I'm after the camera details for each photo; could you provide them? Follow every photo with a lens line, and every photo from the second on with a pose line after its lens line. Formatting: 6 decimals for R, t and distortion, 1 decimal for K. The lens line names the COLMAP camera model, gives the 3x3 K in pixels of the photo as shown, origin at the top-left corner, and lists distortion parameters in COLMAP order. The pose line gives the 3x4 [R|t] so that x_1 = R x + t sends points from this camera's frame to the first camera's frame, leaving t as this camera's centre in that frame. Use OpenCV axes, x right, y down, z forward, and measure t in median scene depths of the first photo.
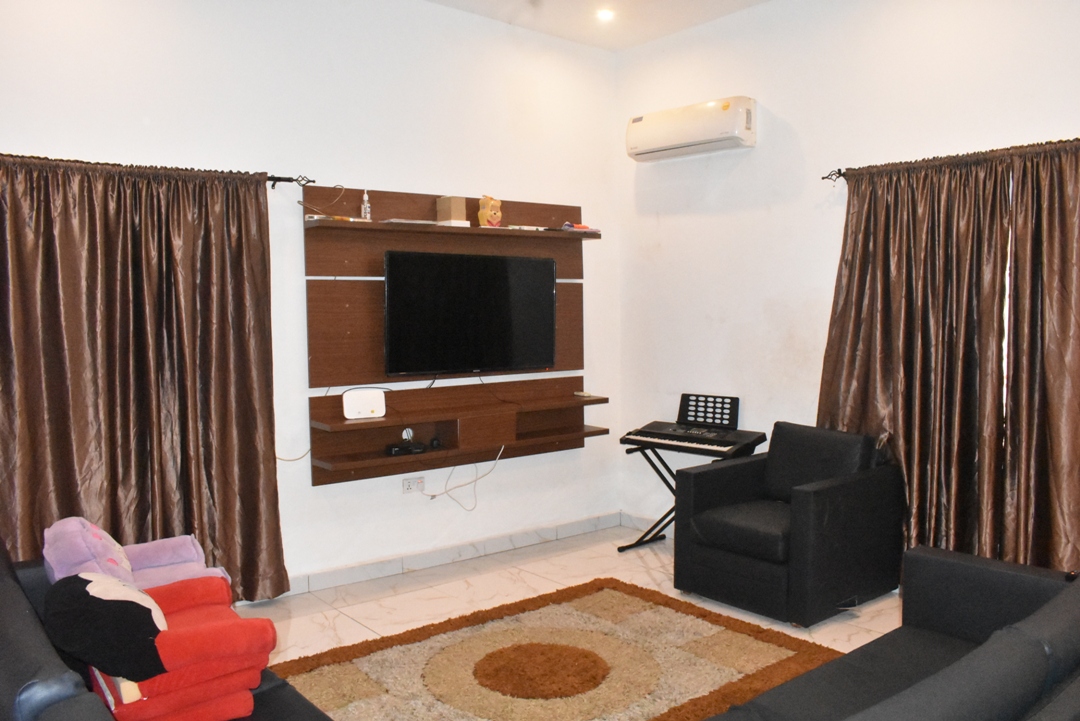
lens RADIAL K [[860.5, 0, 540.0], [0, 860.5, 360.5], [0, 0, 1]] dist [-0.090154, 0.011093]
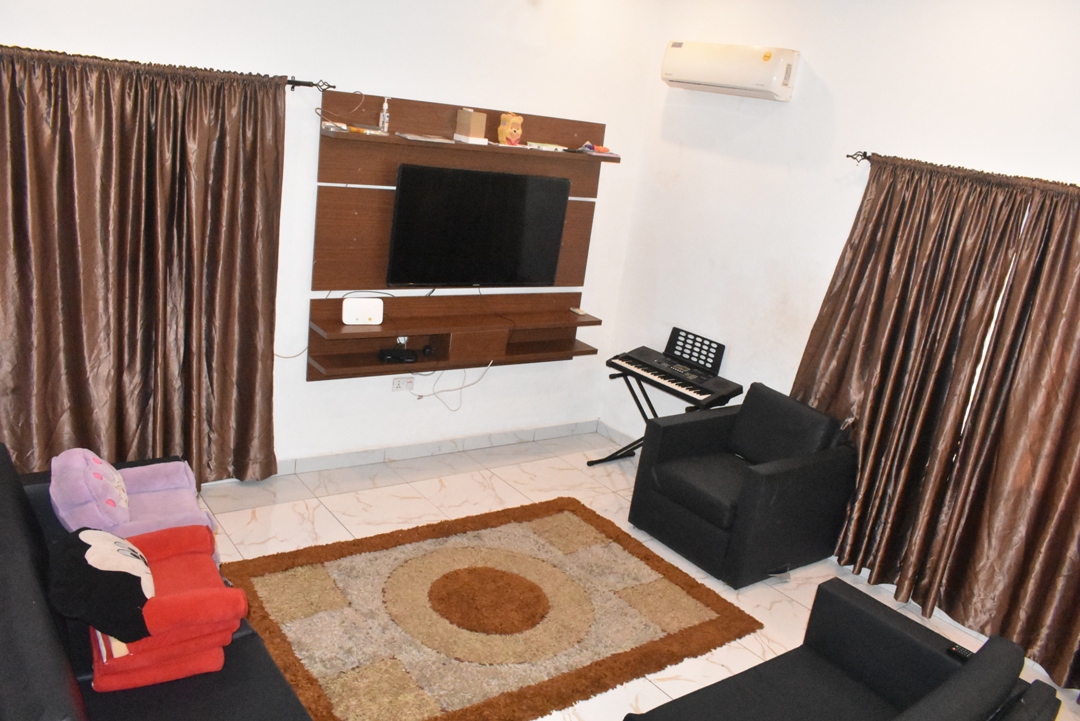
lens RADIAL K [[860.5, 0, 540.0], [0, 860.5, 360.5], [0, 0, 1]] dist [-0.090154, 0.011093]
pose [[0.989081, 0.147365, -0.001564, 0.019277], [-0.143165, 0.963301, 0.227059, -0.170870], [0.034968, -0.224356, 0.973880, -0.019807]]
